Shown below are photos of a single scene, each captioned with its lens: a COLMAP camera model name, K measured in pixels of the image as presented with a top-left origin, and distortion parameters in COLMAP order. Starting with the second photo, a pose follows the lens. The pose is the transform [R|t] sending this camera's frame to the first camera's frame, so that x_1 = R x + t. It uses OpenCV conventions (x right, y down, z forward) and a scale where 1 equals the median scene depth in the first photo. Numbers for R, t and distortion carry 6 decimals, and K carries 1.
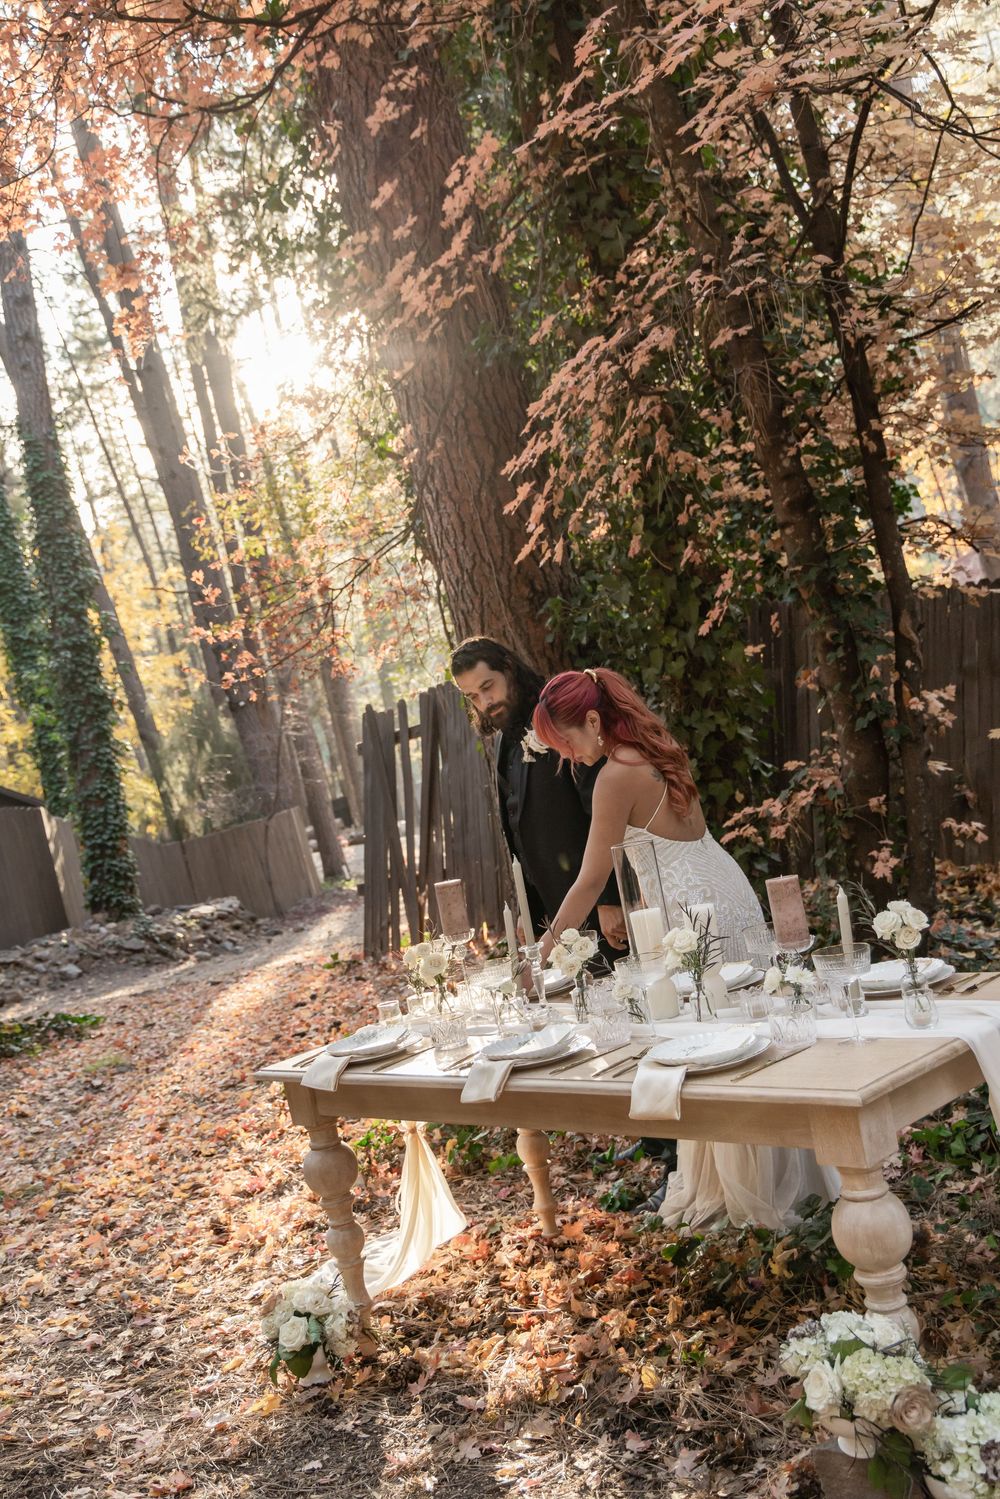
lens RADIAL K [[1543.4, 0, 488.6], [0, 1543.4, 746.0], [0, 0, 1]] dist [0.037243, 0.000000]
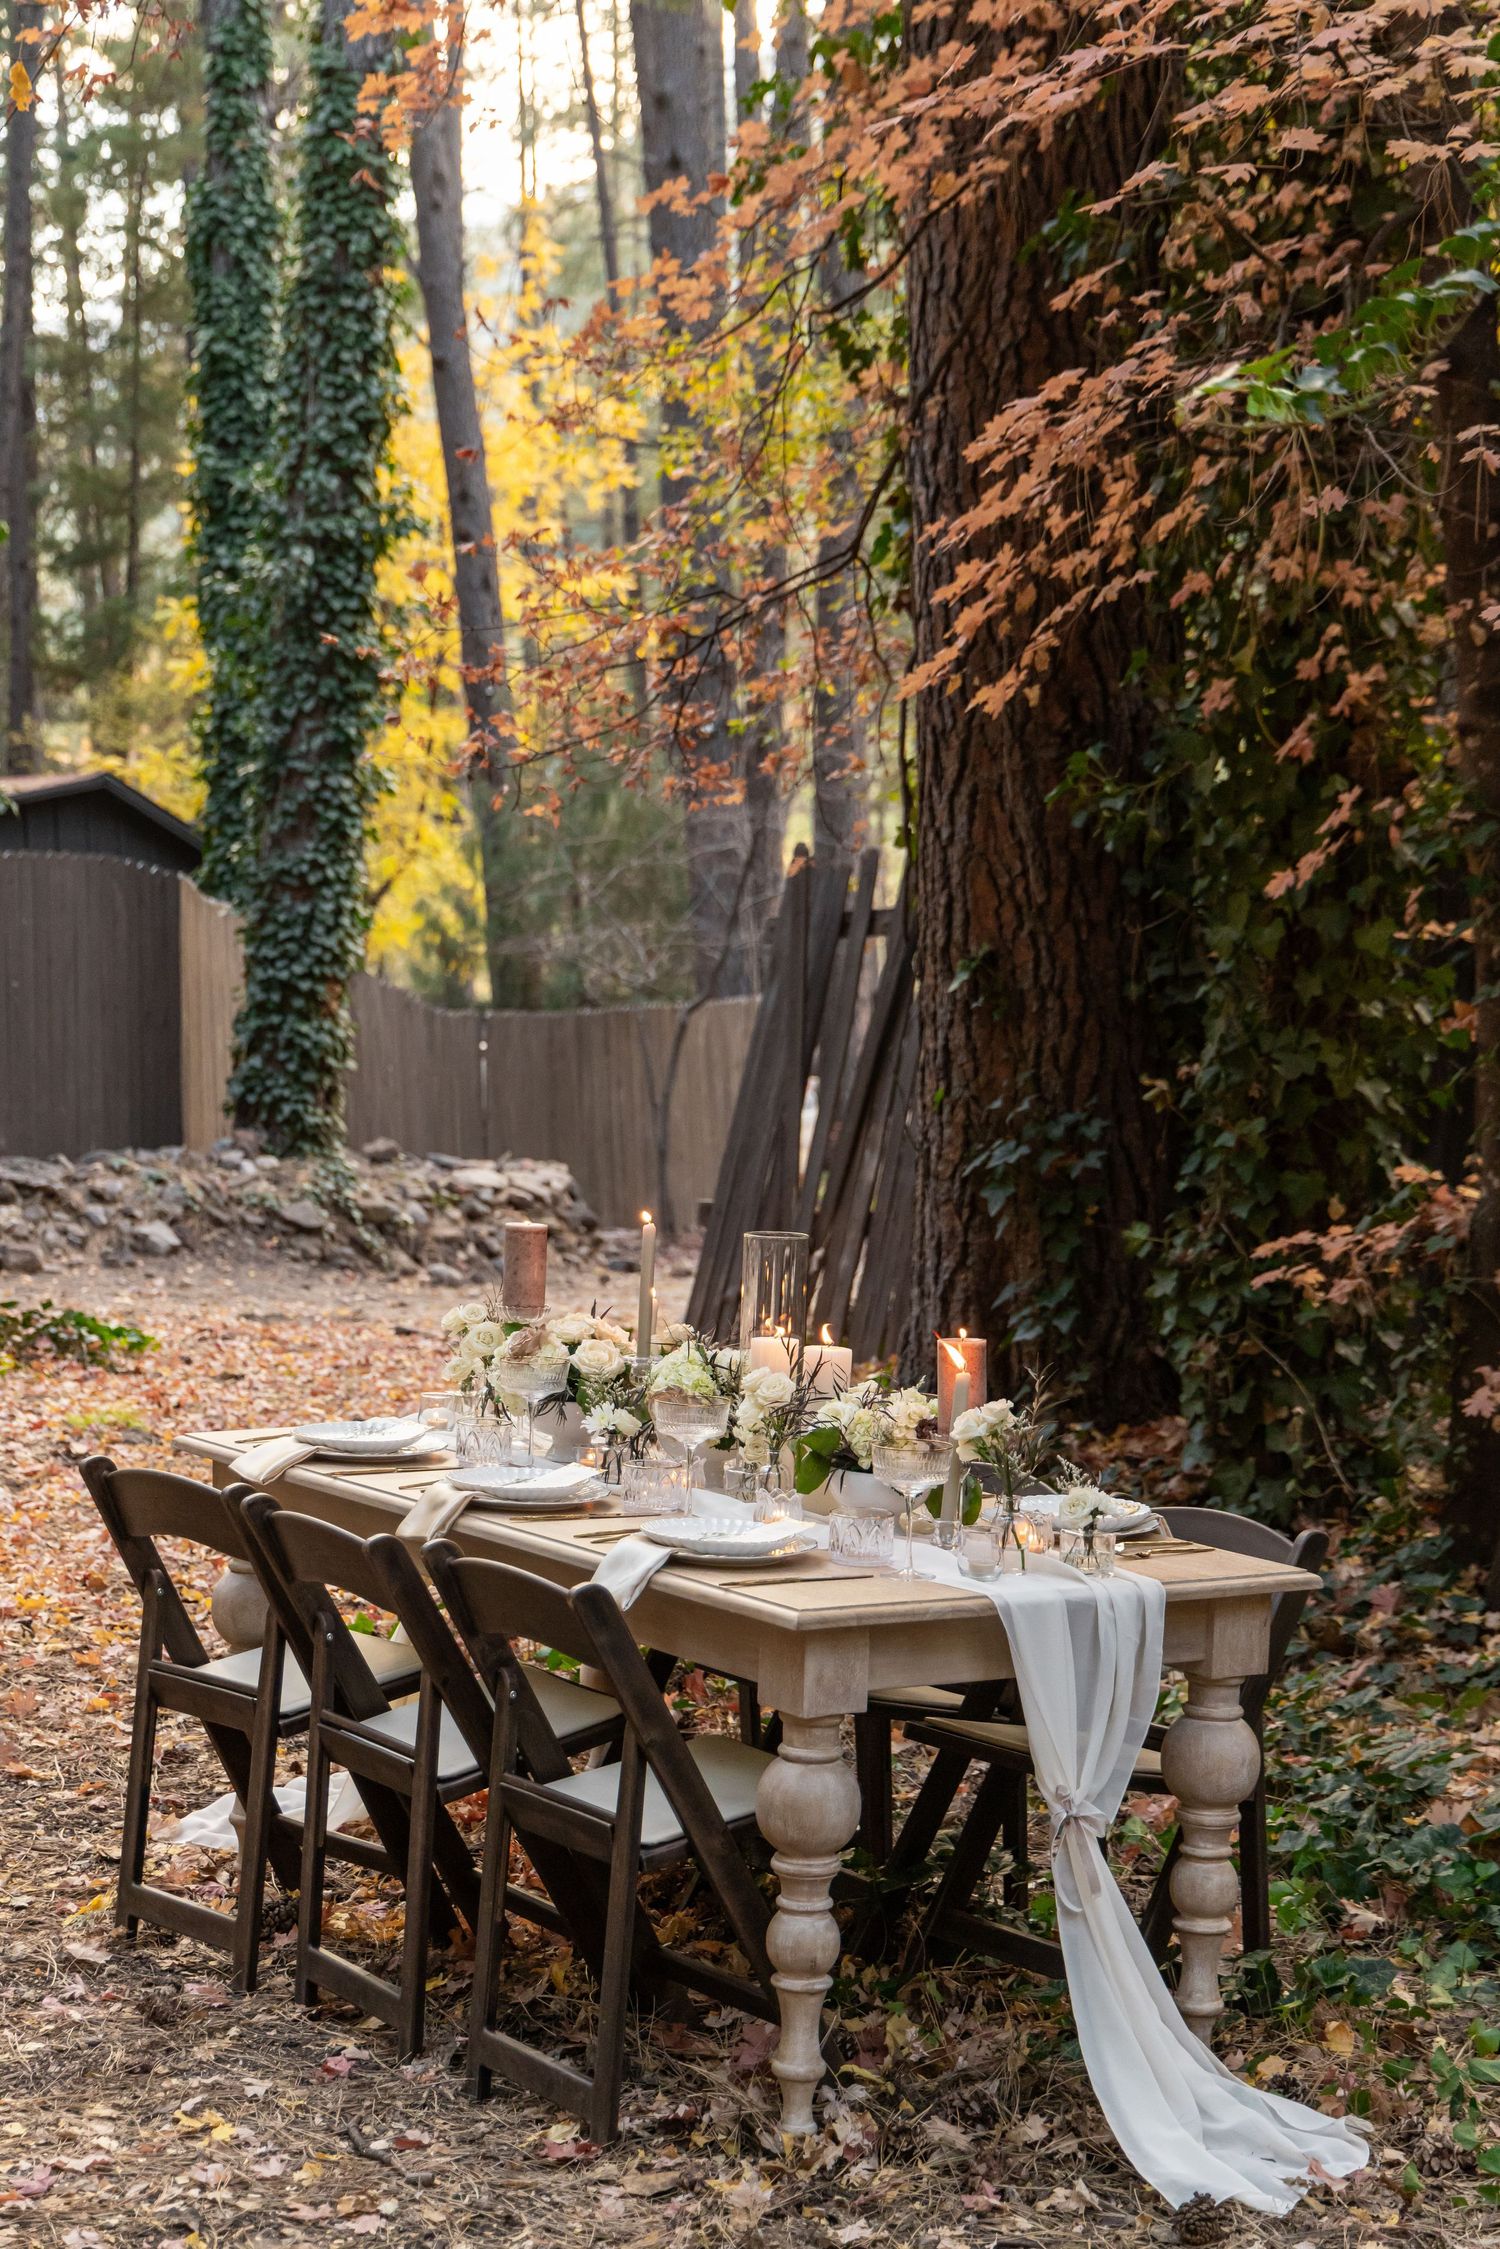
lens RADIAL K [[3835.9, 0, 751.8], [0, 3835.9, 1118.8], [0, 0, 1]] dist [0.004680, 0.000000]
pose [[0.962016, 0.235931, -0.137340, 0.159644], [-0.226985, 0.970791, 0.077736, -0.057656], [0.151669, -0.043609, 0.987469, -0.322565]]
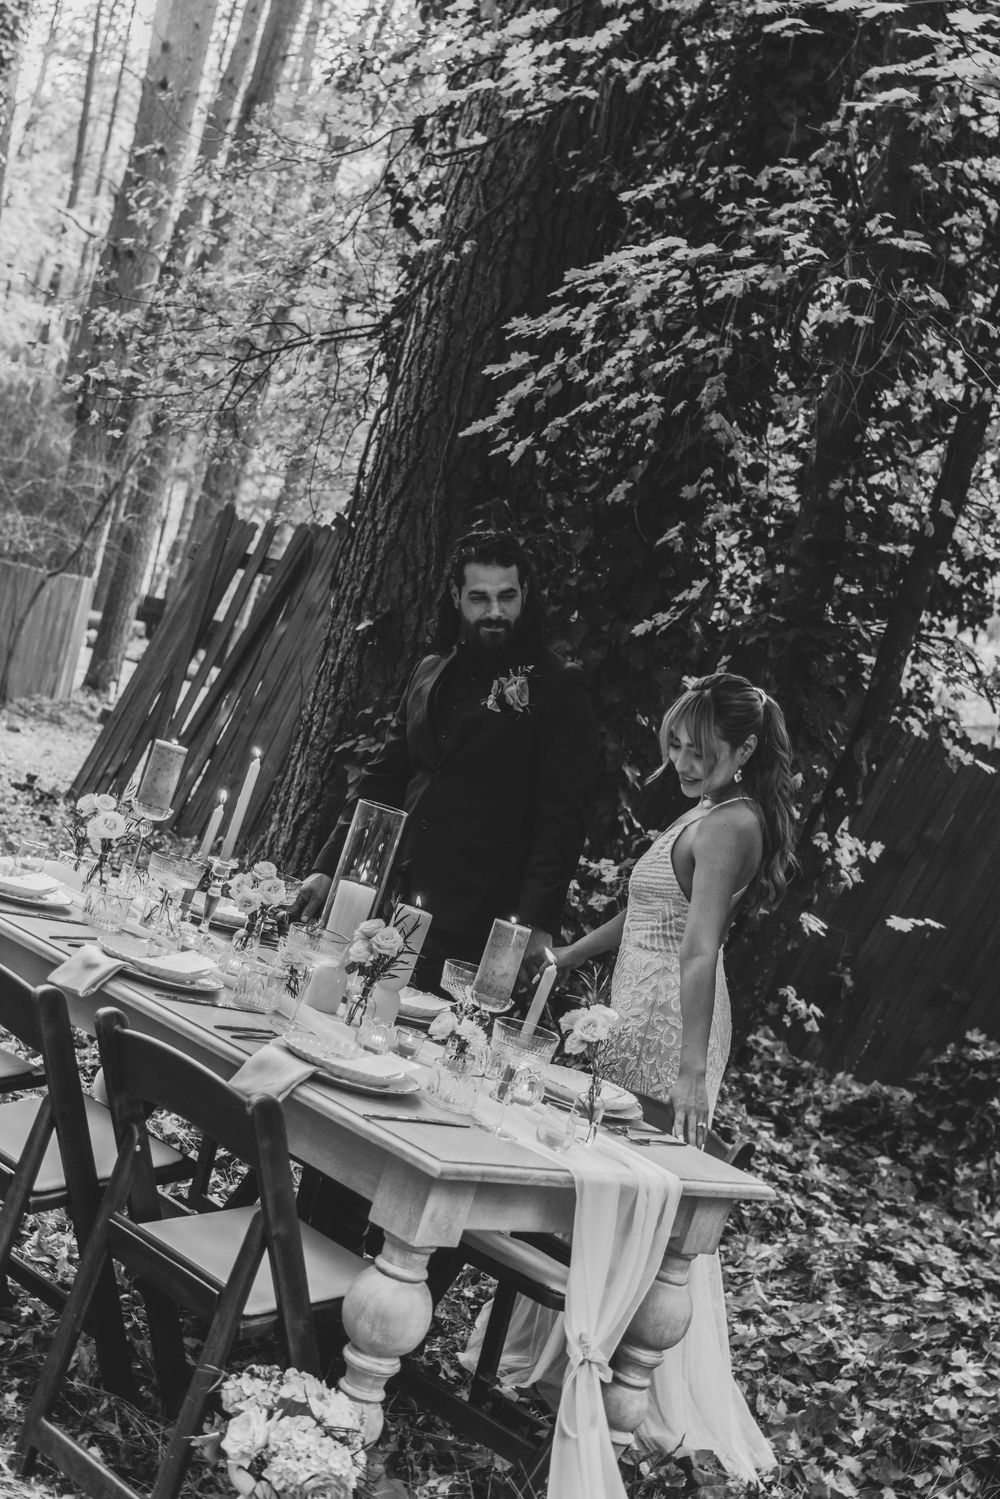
lens RADIAL K [[2140.0, 0, 502.2], [0, 2140.0, 763.3], [0, 0, 1]] dist [0.001135, 0.000000]
pose [[0.873556, 0.480076, 0.080170, 0.023529], [-0.483158, 0.875214, 0.023644, -0.007795], [-0.058815, -0.059389, 0.996501, -0.076502]]
